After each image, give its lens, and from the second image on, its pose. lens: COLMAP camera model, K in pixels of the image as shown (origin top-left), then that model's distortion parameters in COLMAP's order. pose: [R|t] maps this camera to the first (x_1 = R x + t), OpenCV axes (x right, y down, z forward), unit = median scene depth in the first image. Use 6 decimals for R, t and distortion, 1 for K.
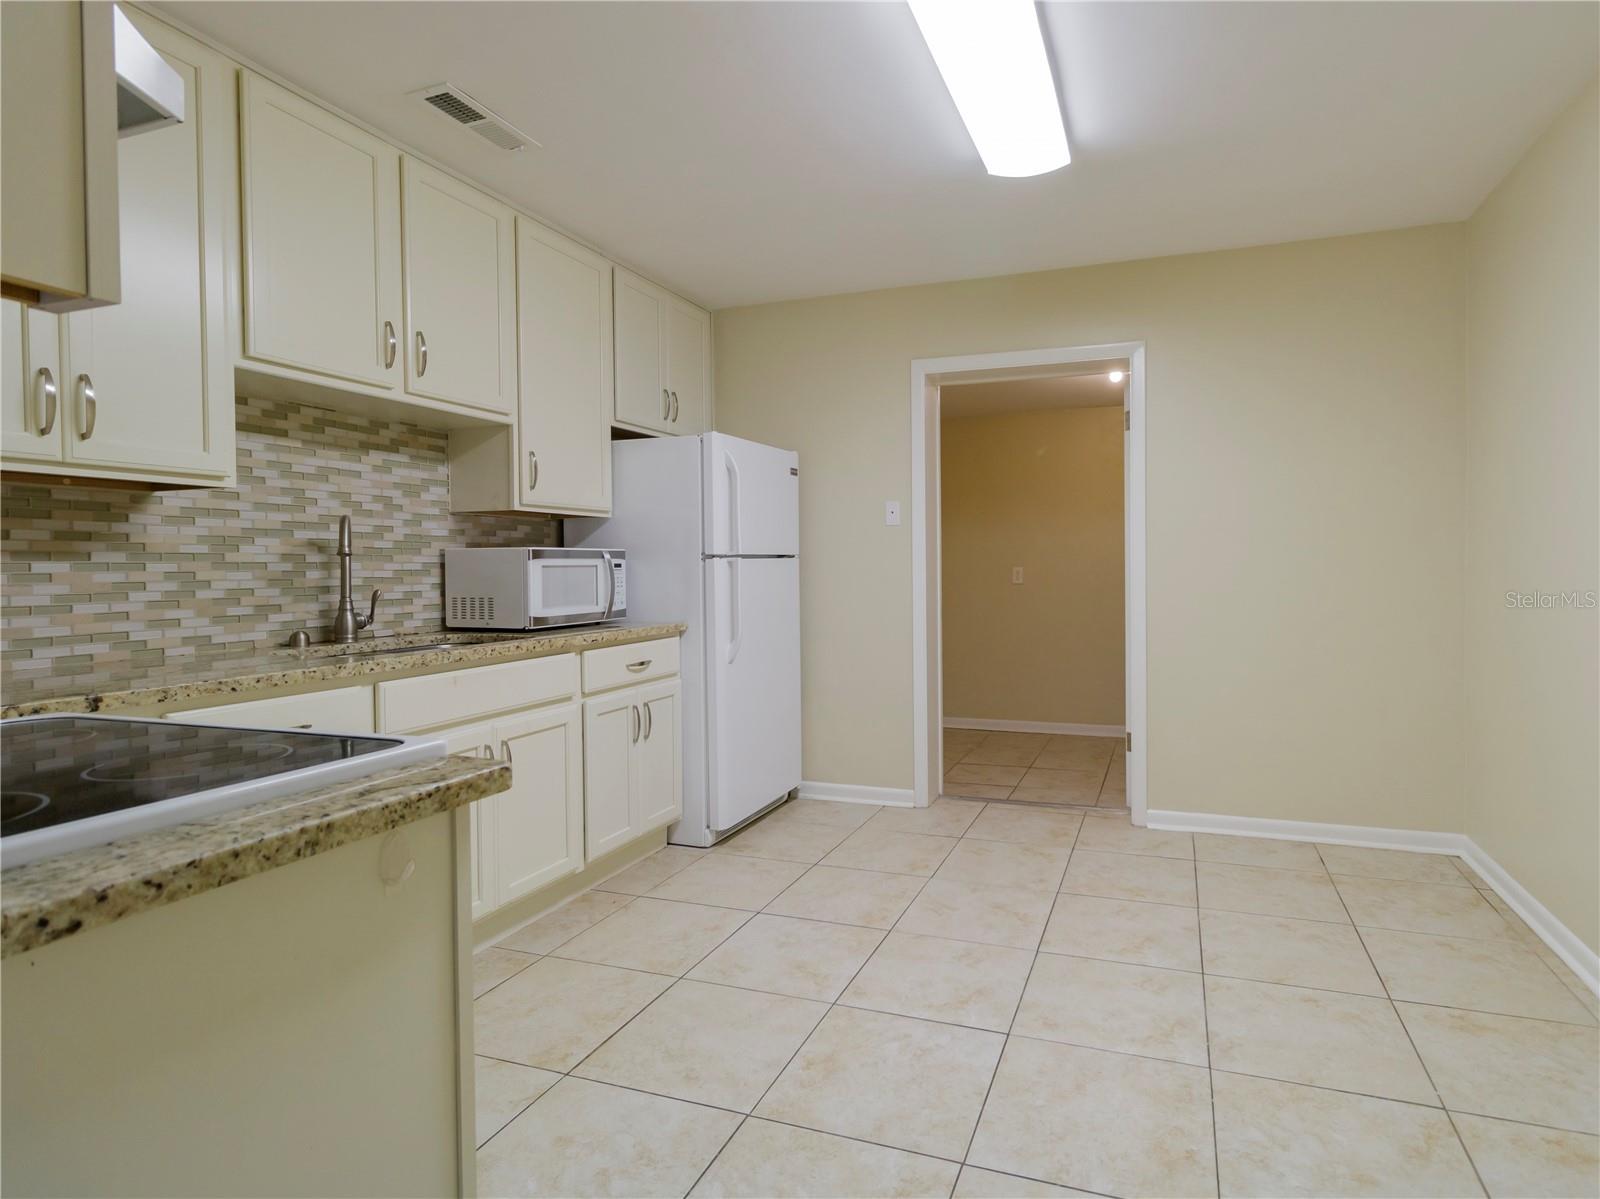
lens RADIAL K [[835.7, 0, 900.0], [0, 835.7, 578.1], [0, 0, 1]] dist [0.000732, 0.000302]
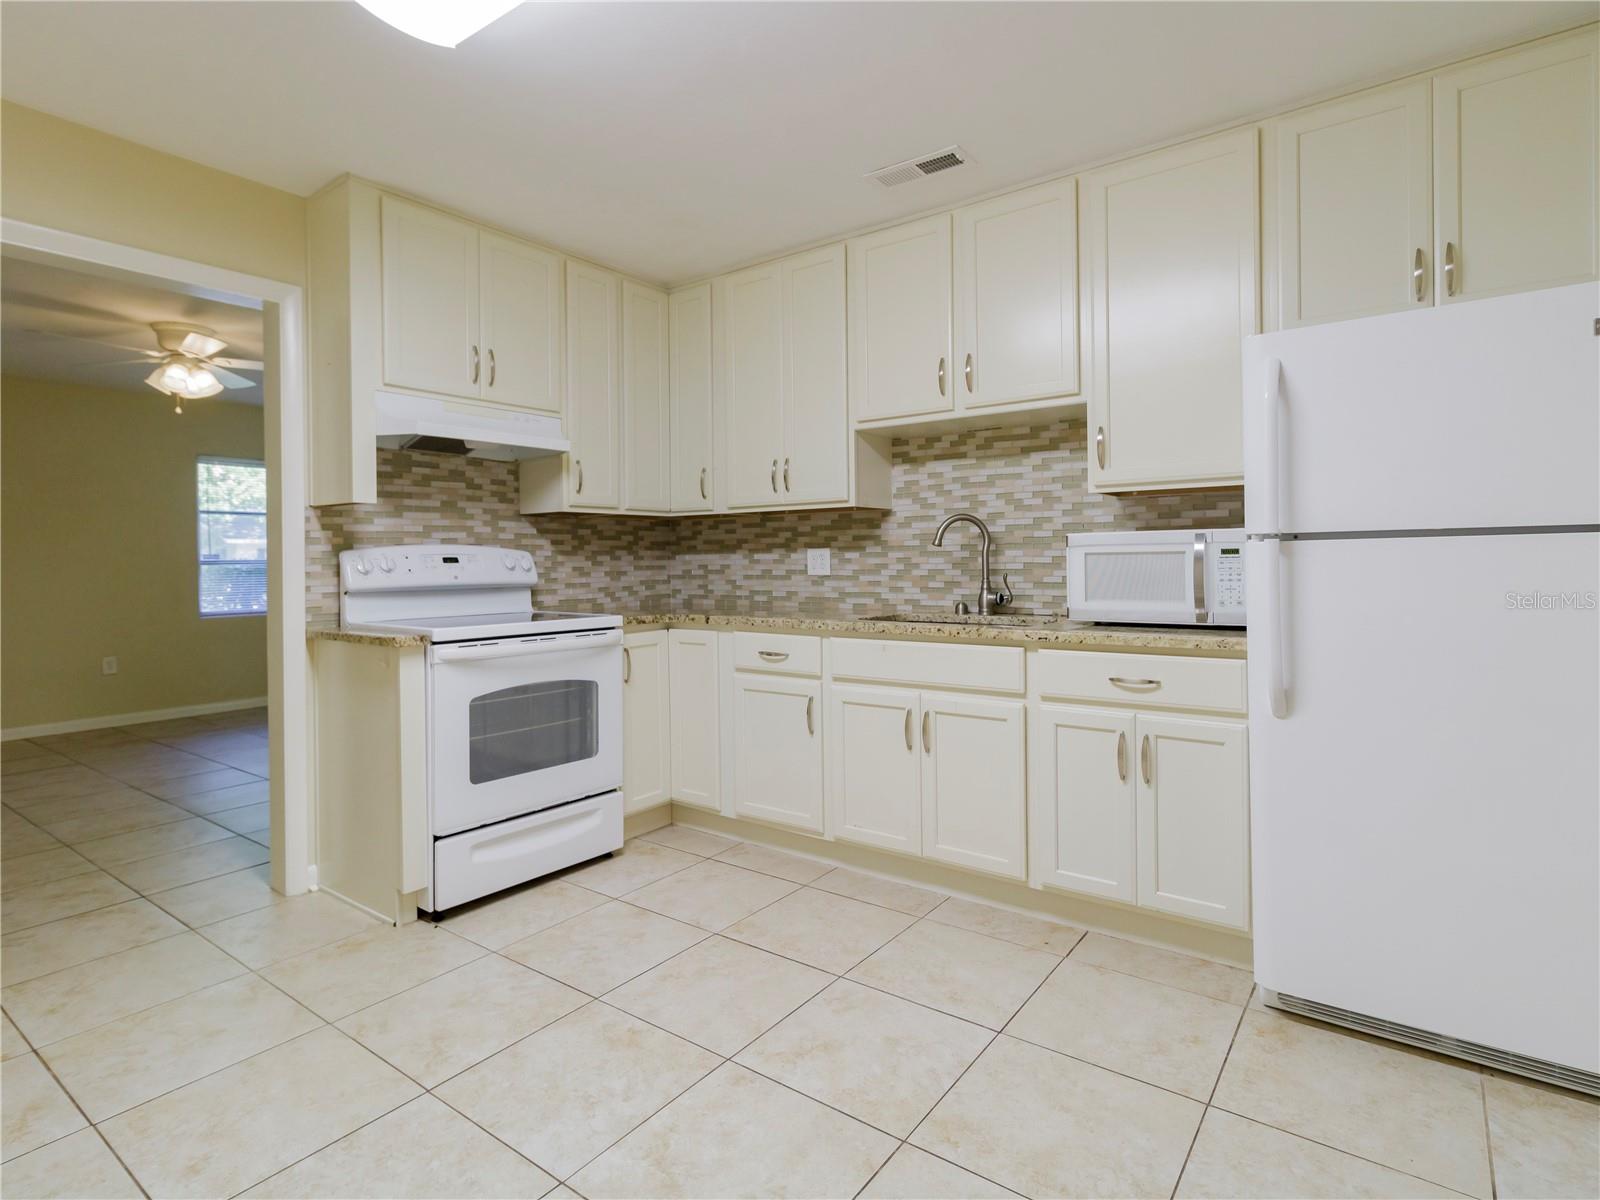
lens RADIAL K [[836.0, 0, 802.4], [0, 836.0, 563.1], [0, 0, 1]] dist [0.003358, 0.000735]
pose [[-0.313628, 0.018759, -0.949361, 0.641251], [-0.000583, 0.999801, 0.019949, -0.026356], [0.949546, 0.006809, -0.313555, 1.195843]]
